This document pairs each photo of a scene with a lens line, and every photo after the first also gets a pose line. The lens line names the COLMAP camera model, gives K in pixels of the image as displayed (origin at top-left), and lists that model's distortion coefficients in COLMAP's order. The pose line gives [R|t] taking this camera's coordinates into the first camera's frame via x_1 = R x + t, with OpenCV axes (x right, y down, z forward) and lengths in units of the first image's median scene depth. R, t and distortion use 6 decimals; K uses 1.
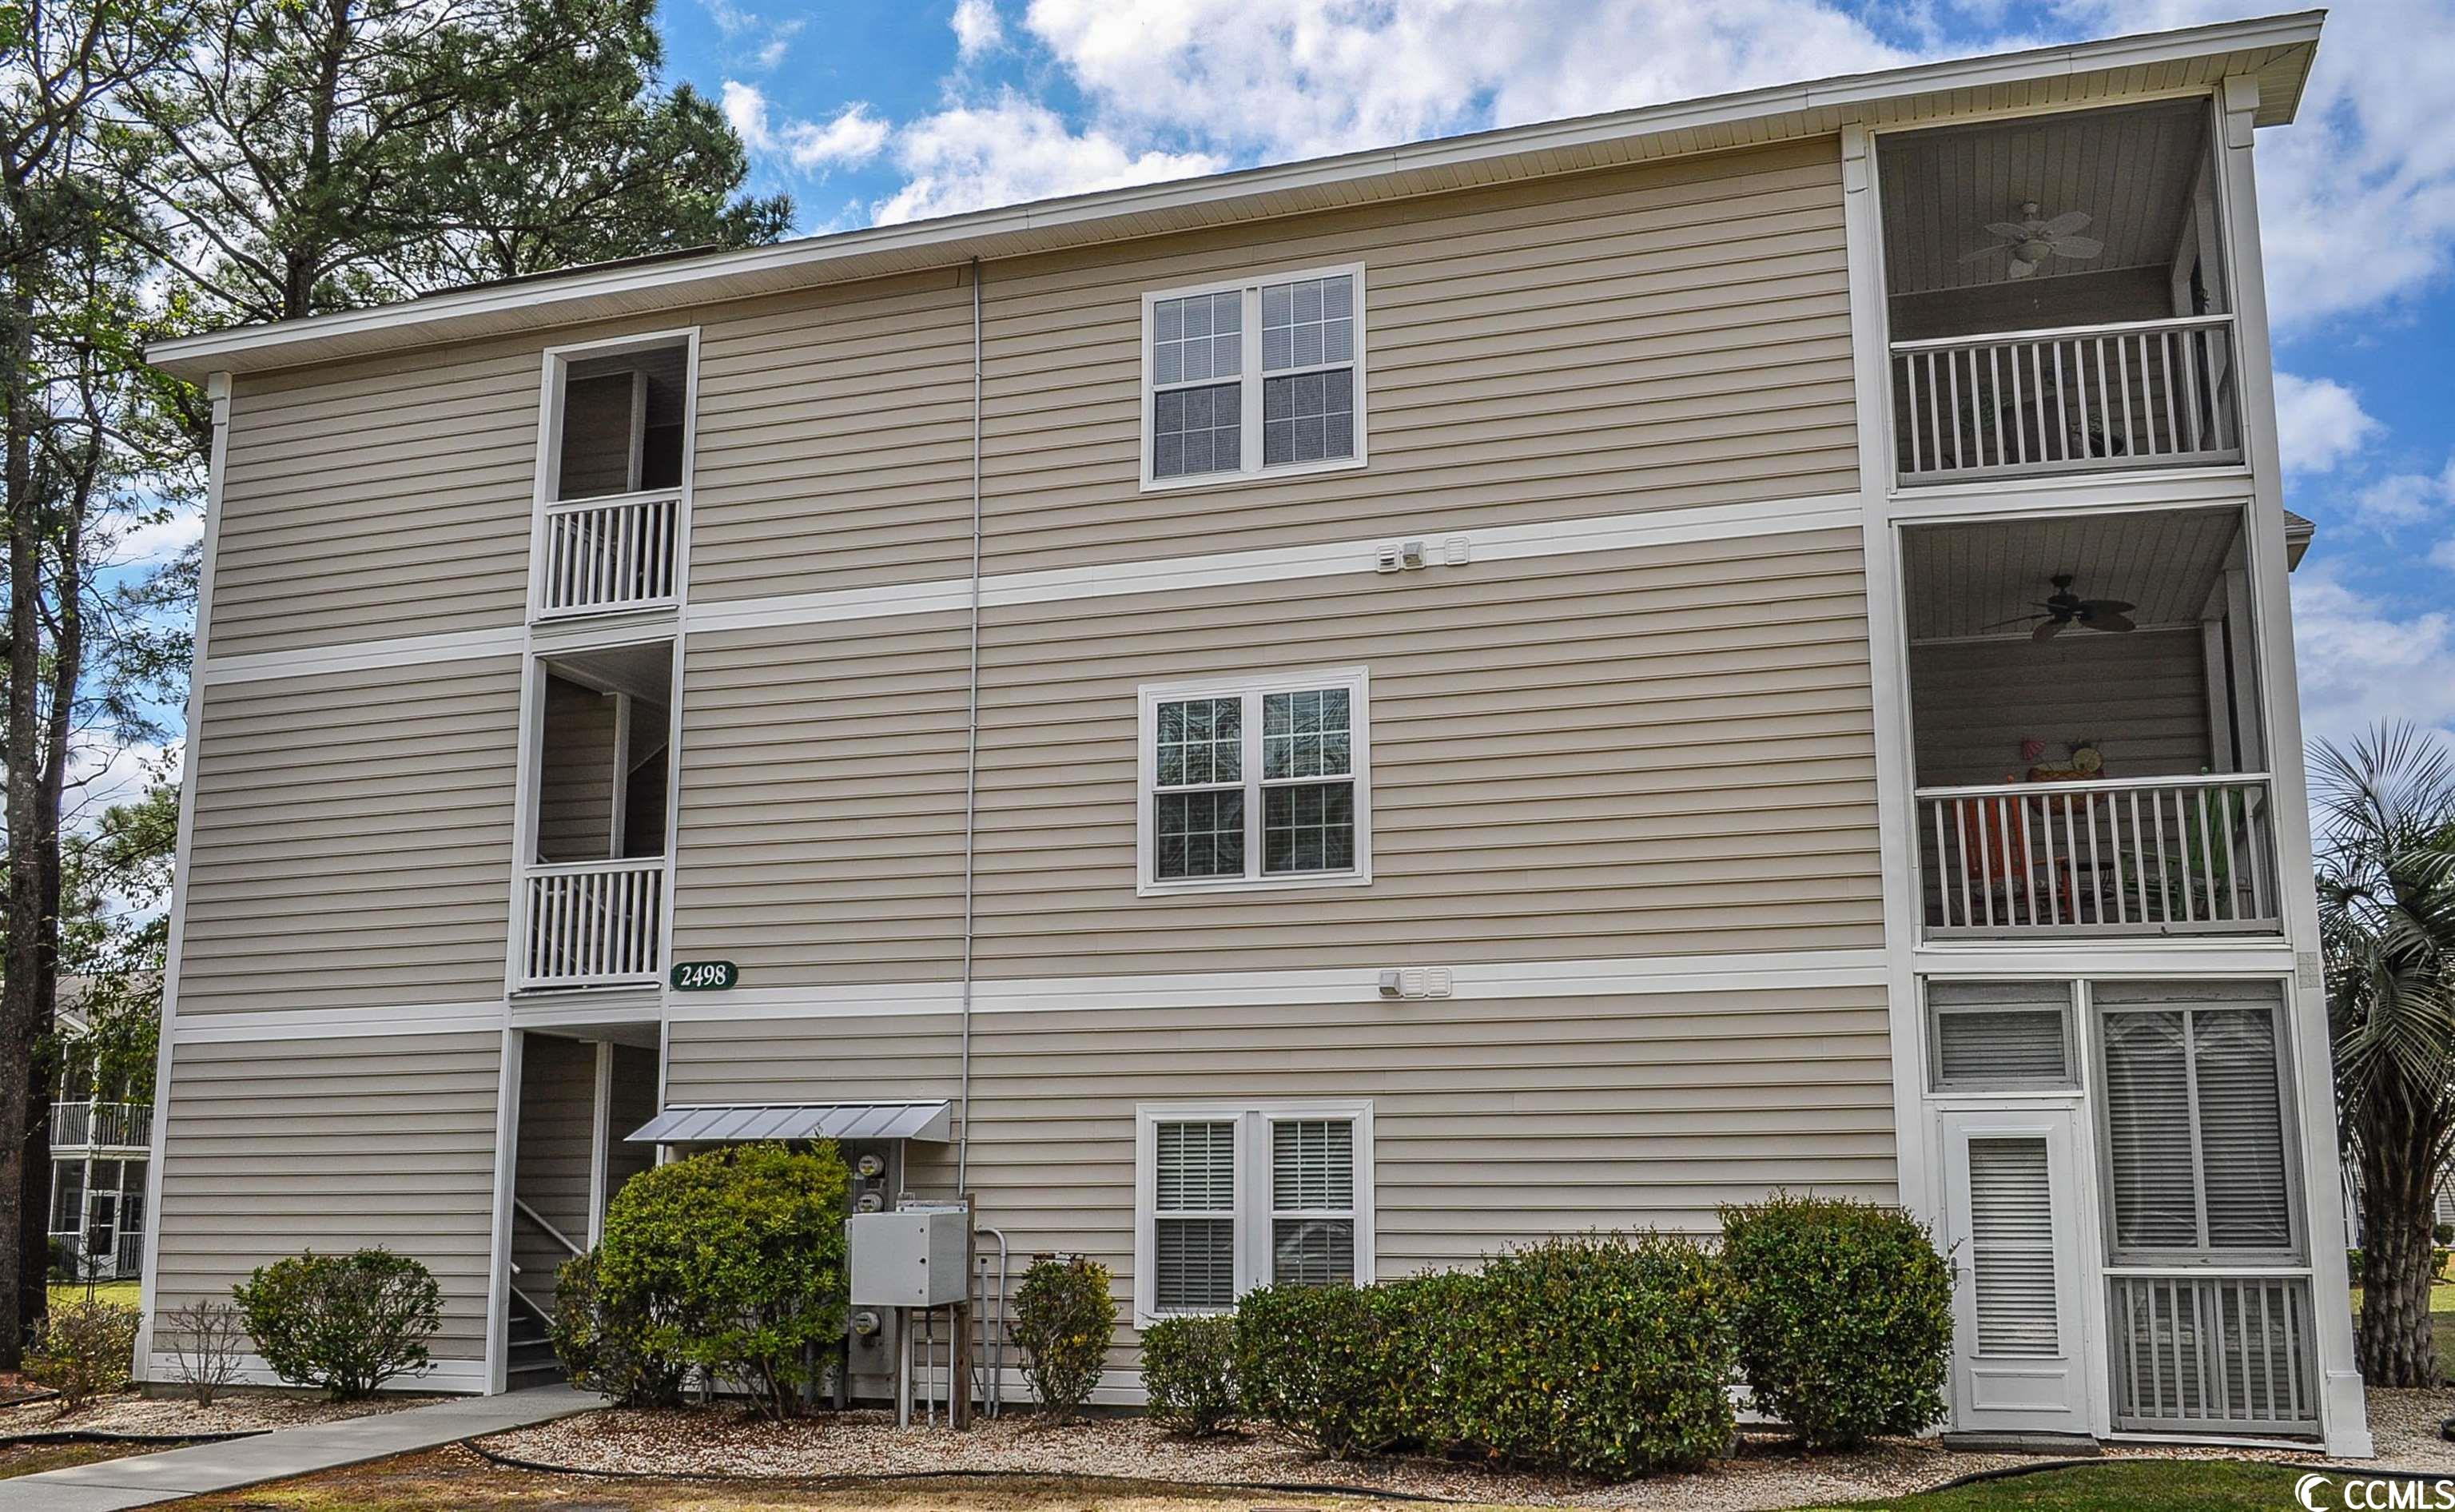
lens RADIAL K [[2396.9, 0, 1227.5], [0, 2396.9, 756.0], [0, 0, 1]] dist [-0.009517, -0.000027]
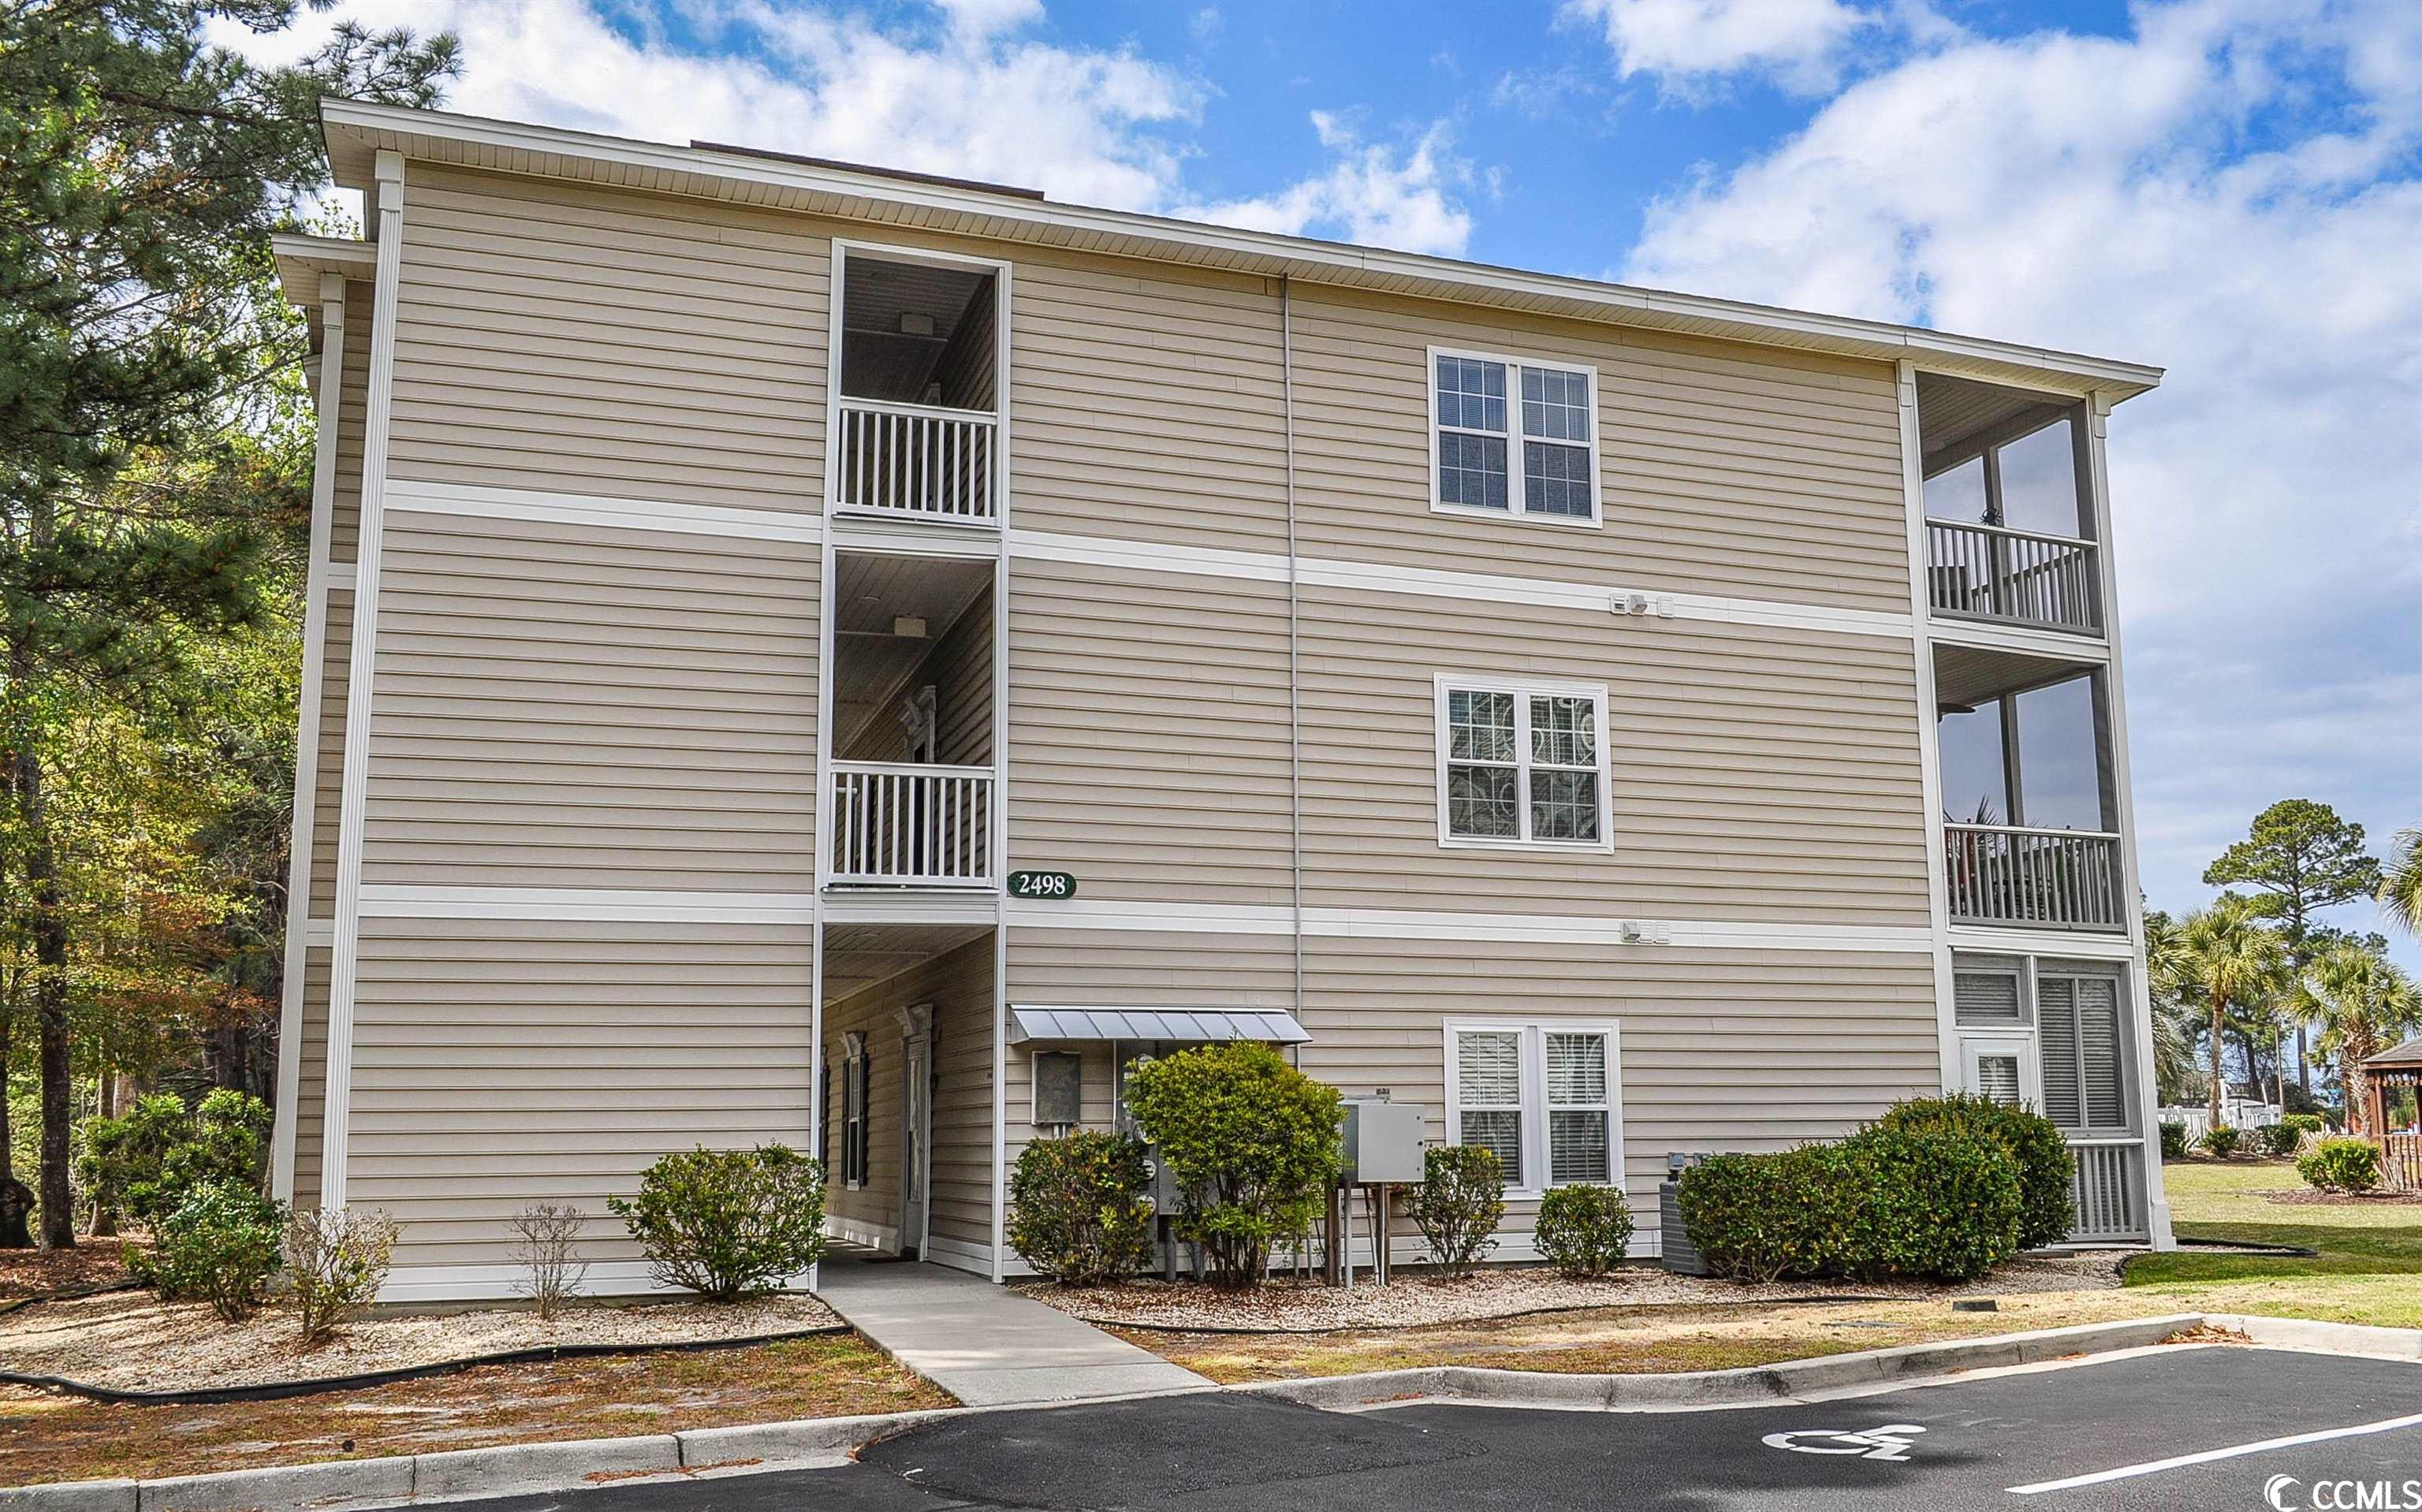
lens RADIAL K [[1998.4, 0, 1206.4], [0, 1998.4, 813.6], [0, 0, 1]] dist [-0.003477, -0.002509]
pose [[0.778108, 0.090722, 0.621544, -0.746847], [-0.114473, 0.993425, -0.001693, 0.056118], [-0.617611, -0.069833, 0.783377, 0.278157]]
